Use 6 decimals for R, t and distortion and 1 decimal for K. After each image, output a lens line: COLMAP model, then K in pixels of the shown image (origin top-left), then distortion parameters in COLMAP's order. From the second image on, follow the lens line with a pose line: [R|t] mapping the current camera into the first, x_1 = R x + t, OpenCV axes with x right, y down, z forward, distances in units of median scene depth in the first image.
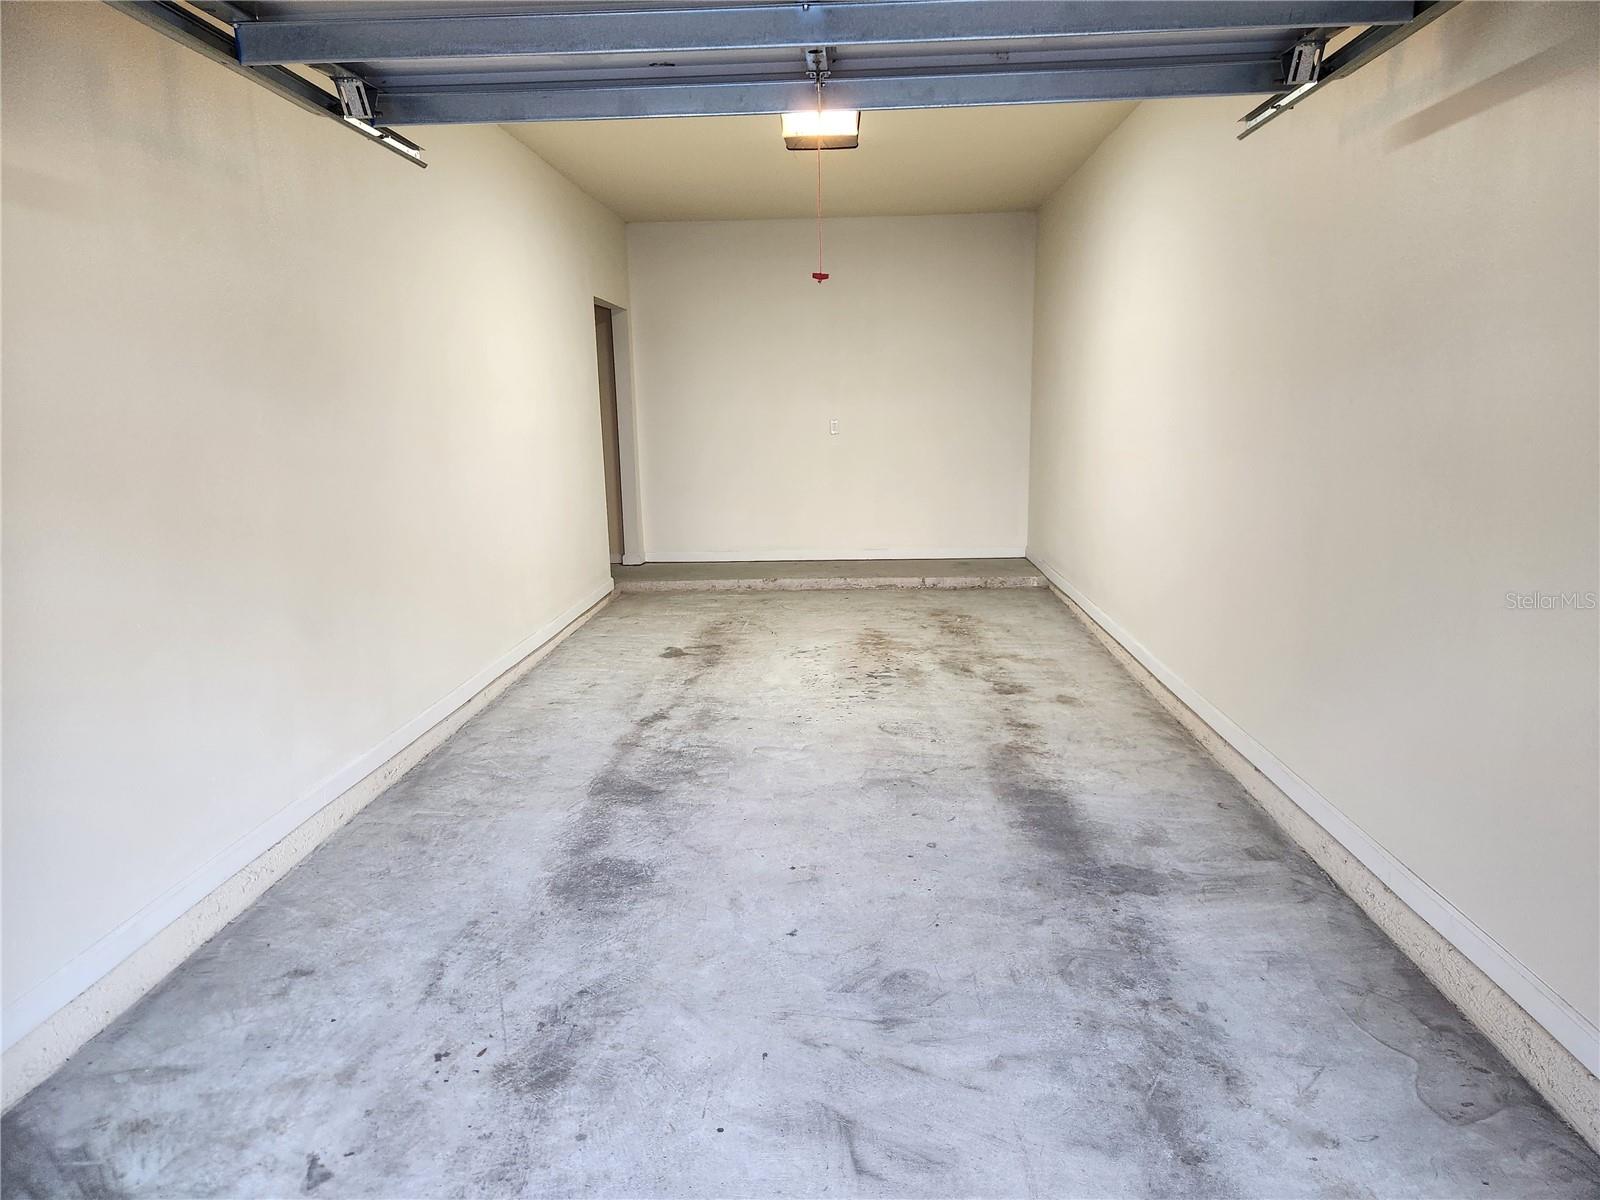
lens RADIAL K [[1065.4, 0, 806.0], [0, 1065.4, 593.3], [0, 0, 1]] dist [0.049132, -0.048643]
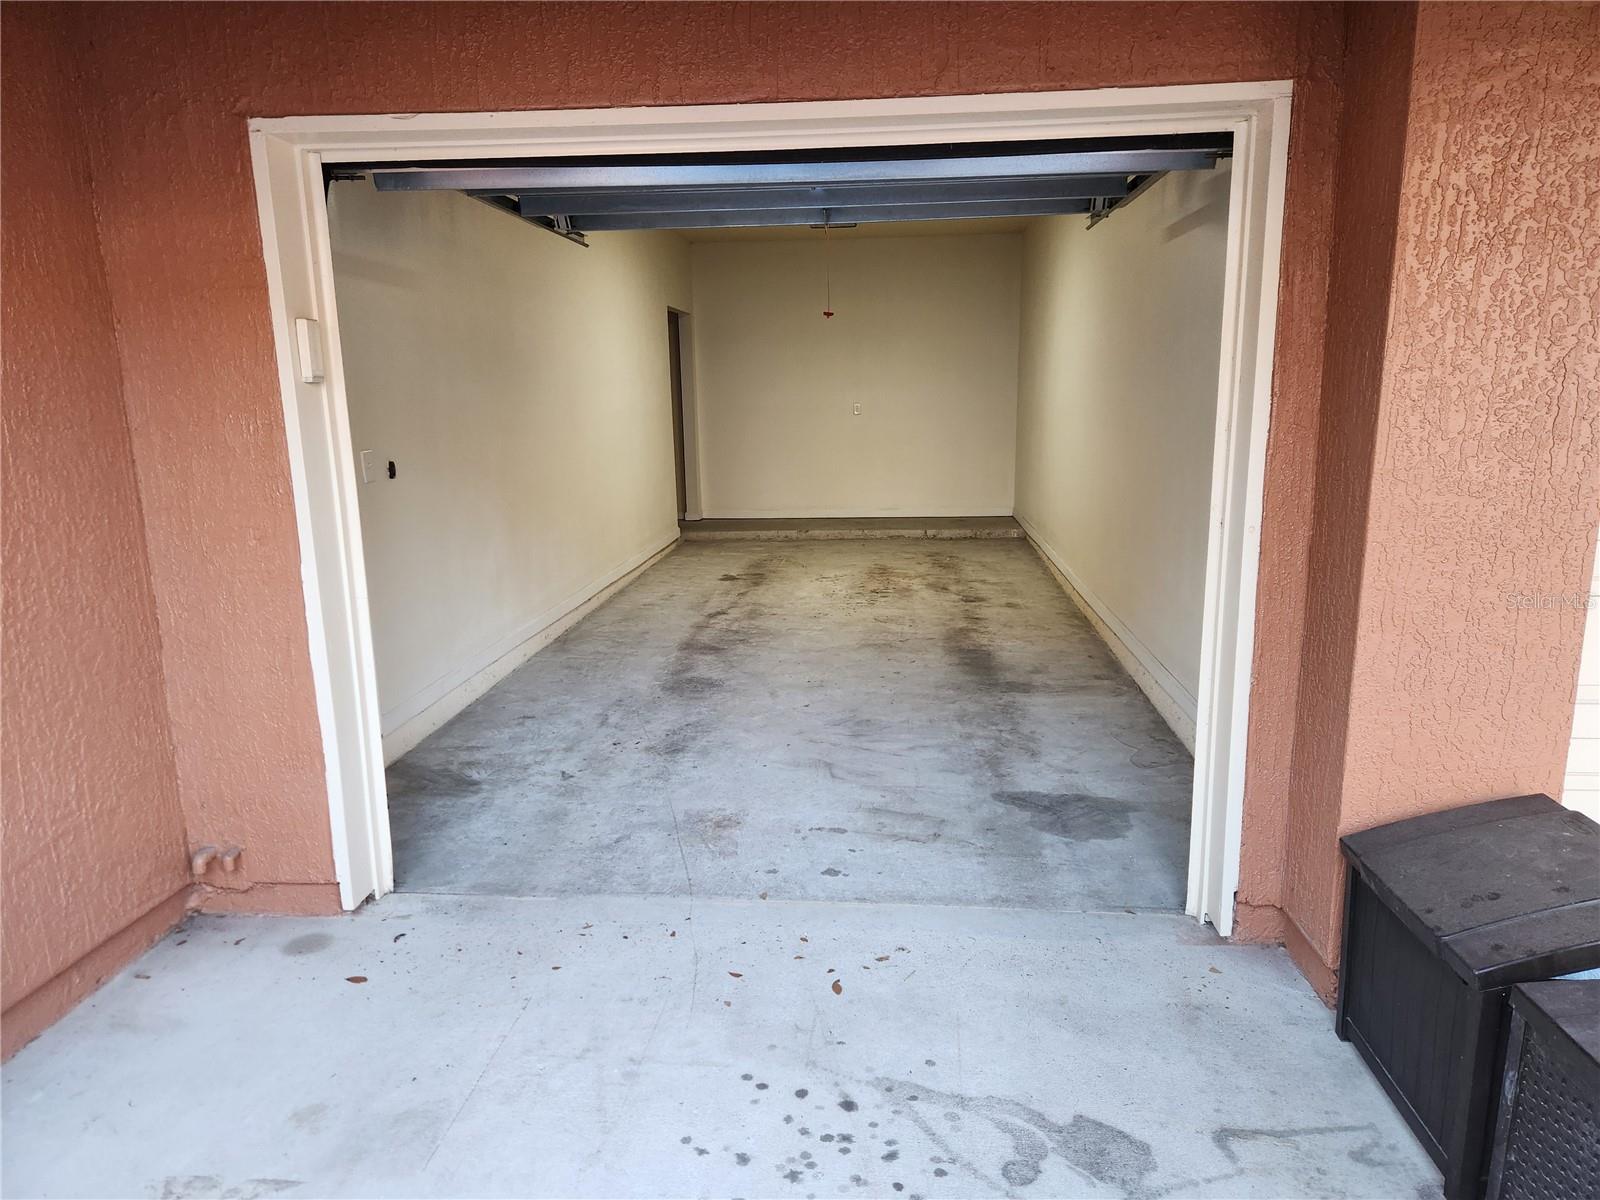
lens RADIAL K [[1065.4, 0, 797.7], [0, 1065.4, 609.1], [0, 0, 1]] dist [0.049132, -0.048643]
pose [[0.998897, 0.010601, -0.045753, 0.040575], [-0.009241, 0.999512, 0.029835, 0.093307], [0.046047, -0.029379, 0.998507, -0.570694]]
